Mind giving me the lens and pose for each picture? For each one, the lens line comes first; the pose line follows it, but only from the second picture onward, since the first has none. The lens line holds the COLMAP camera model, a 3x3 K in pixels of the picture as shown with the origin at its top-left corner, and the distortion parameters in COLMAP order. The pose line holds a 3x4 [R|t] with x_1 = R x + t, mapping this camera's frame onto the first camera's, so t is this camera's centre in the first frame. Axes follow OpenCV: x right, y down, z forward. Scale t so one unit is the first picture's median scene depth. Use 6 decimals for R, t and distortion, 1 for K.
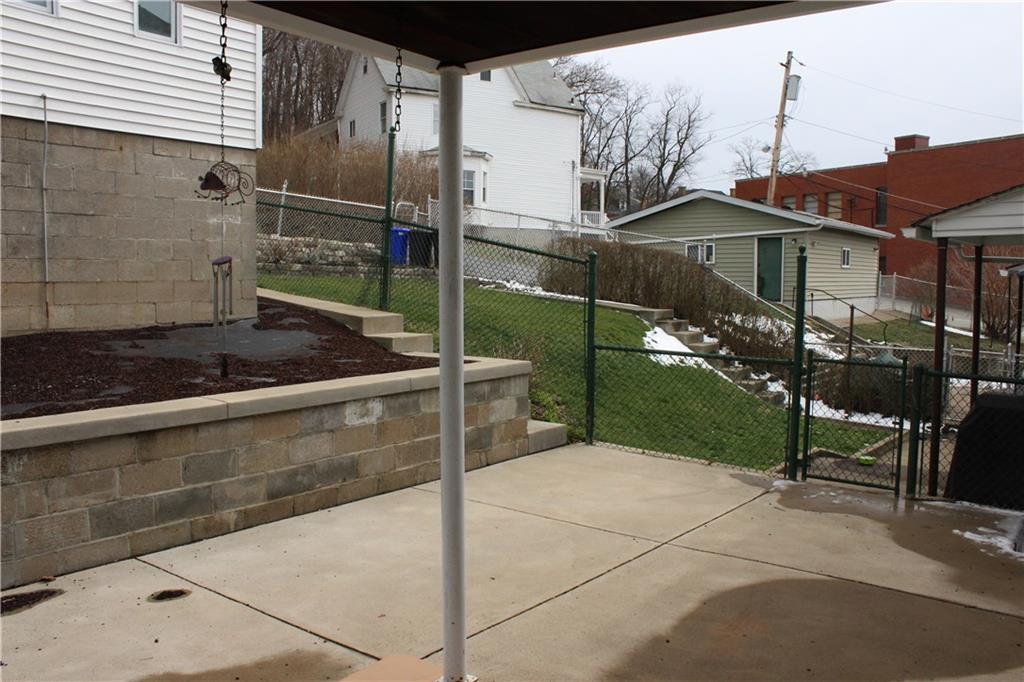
lens RADIAL K [[872.3, 0, 512.0], [0, 872.3, 341.0], [0, 0, 1]] dist [-0.104034, -0.000052]
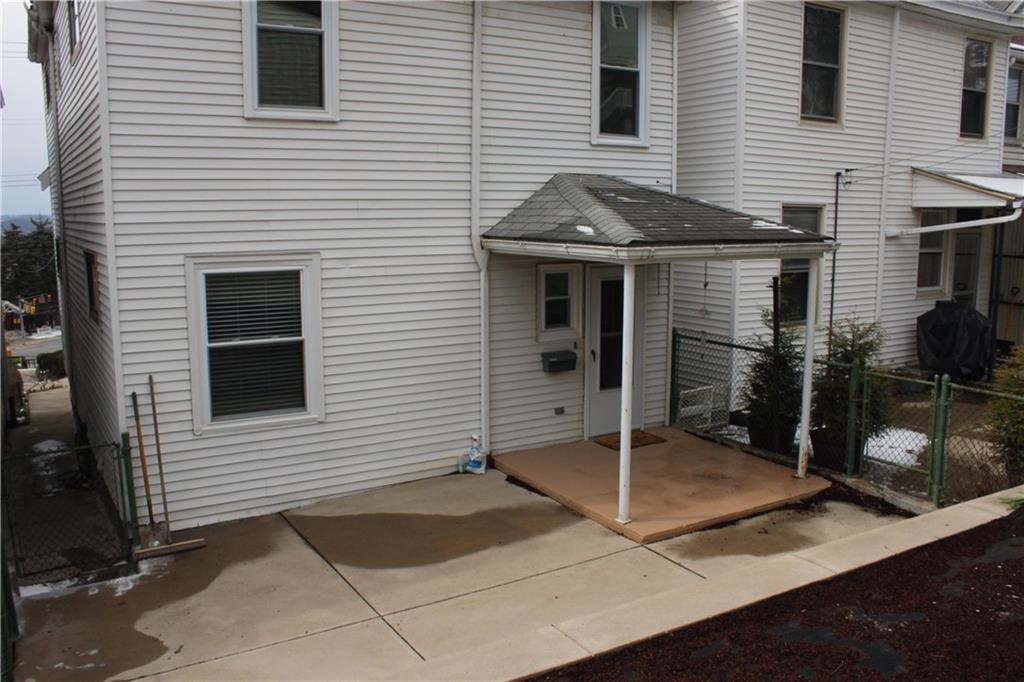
lens RADIAL K [[872.3, 0, 512.0], [0, 872.3, 341.0], [0, 0, 1]] dist [-0.104034, -0.000052]
pose [[-0.927611, -0.059119, 0.368840, -0.429618], [0.022404, 0.976814, 0.212913, -0.404736], [-0.372875, 0.205764, -0.904779, 2.161087]]
